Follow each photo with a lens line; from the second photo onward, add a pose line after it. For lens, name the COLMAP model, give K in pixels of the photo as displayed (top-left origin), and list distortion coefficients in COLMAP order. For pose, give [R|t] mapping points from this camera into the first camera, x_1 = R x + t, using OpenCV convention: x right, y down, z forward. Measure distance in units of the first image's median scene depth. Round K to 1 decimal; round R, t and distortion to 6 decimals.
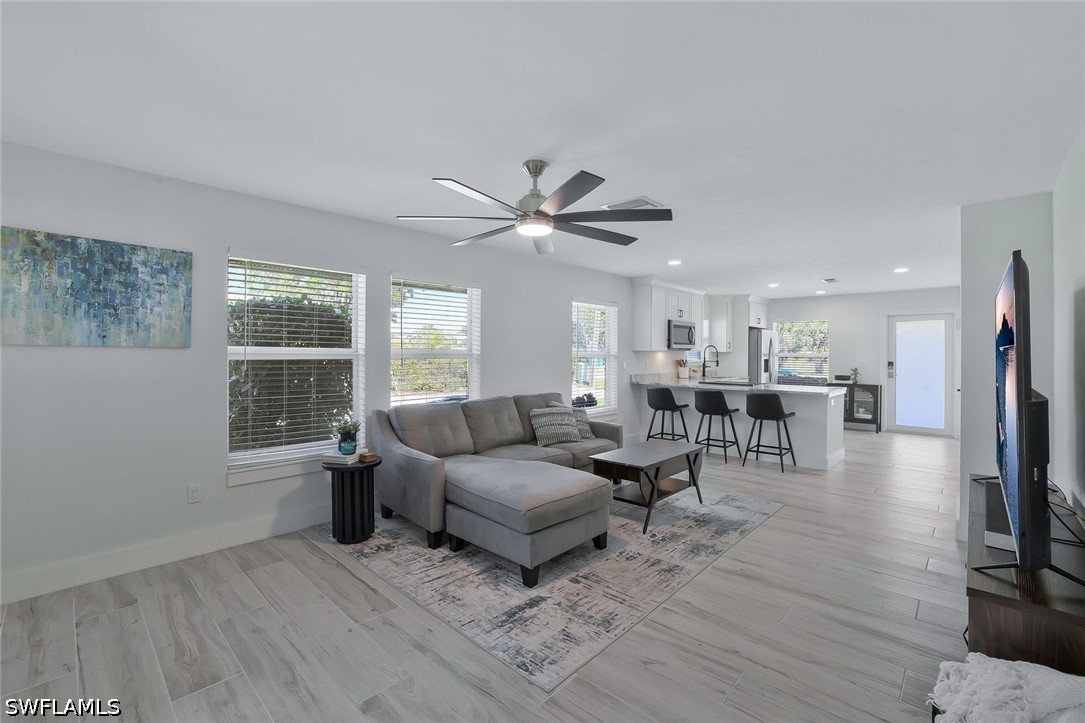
lens RADIAL K [[469.0, 0, 537.6], [0, 469.0, 355.5], [0, 0, 1]] dist [-0.036353, 0.008995]
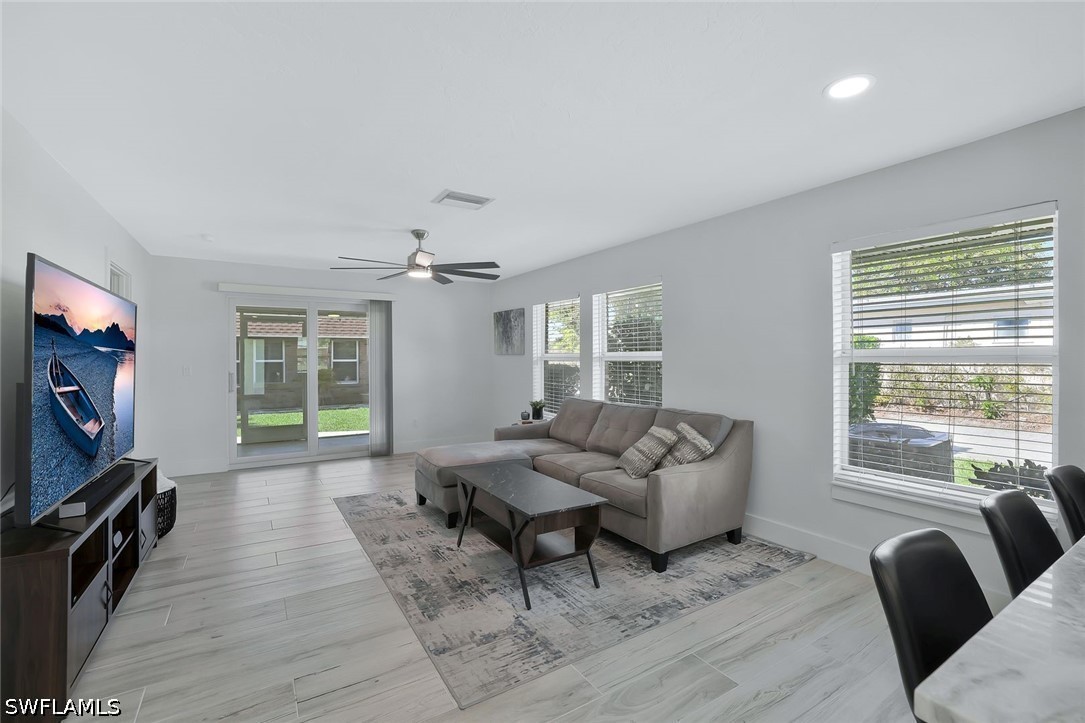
lens RADIAL K [[469.0, 0, 542.9], [0, 469.0, 360.5], [0, 0, 1]] dist [-0.036353, 0.008995]
pose [[-0.248455, 0.008007, -0.968610, 1.122721], [0.004143, 0.999965, 0.007204, -0.002602], [0.968635, -0.002223, -0.248480, 1.427980]]
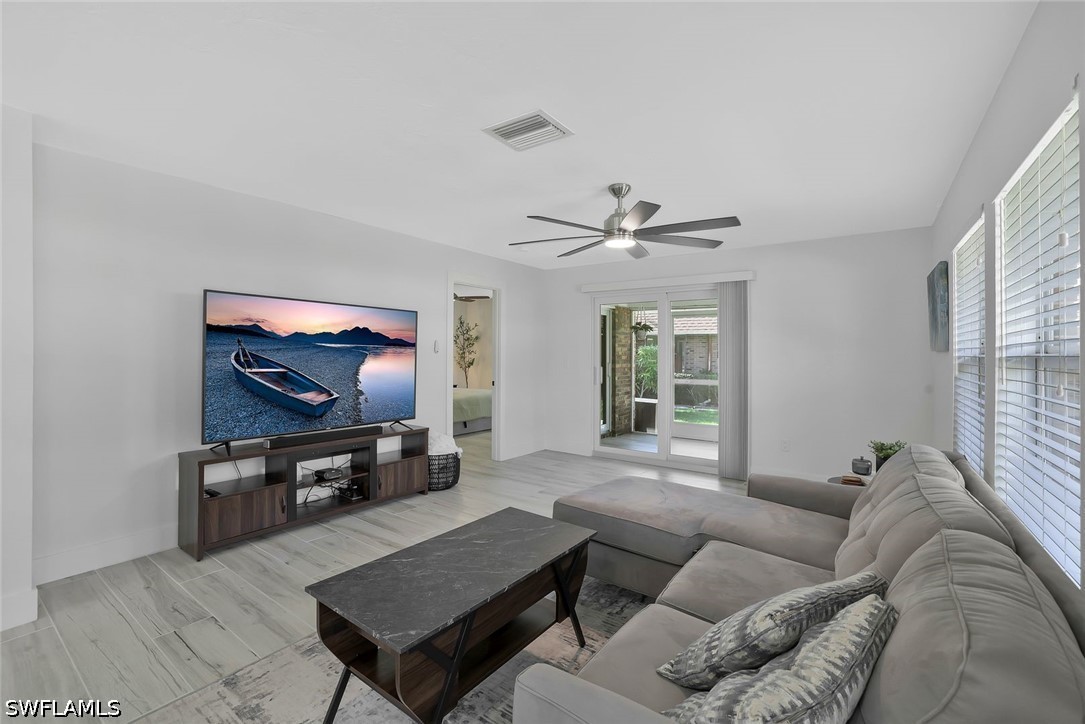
lens RADIAL K [[469.0, 0, 548.9], [0, 469.0, 354.7], [0, 0, 1]] dist [-0.036353, 0.008995]
pose [[-0.991538, -0.000863, -0.129813, 0.273229], [-0.000888, 1.000000, 0.000133, 0.002905], [0.129813, 0.000247, -0.991539, 1.718945]]
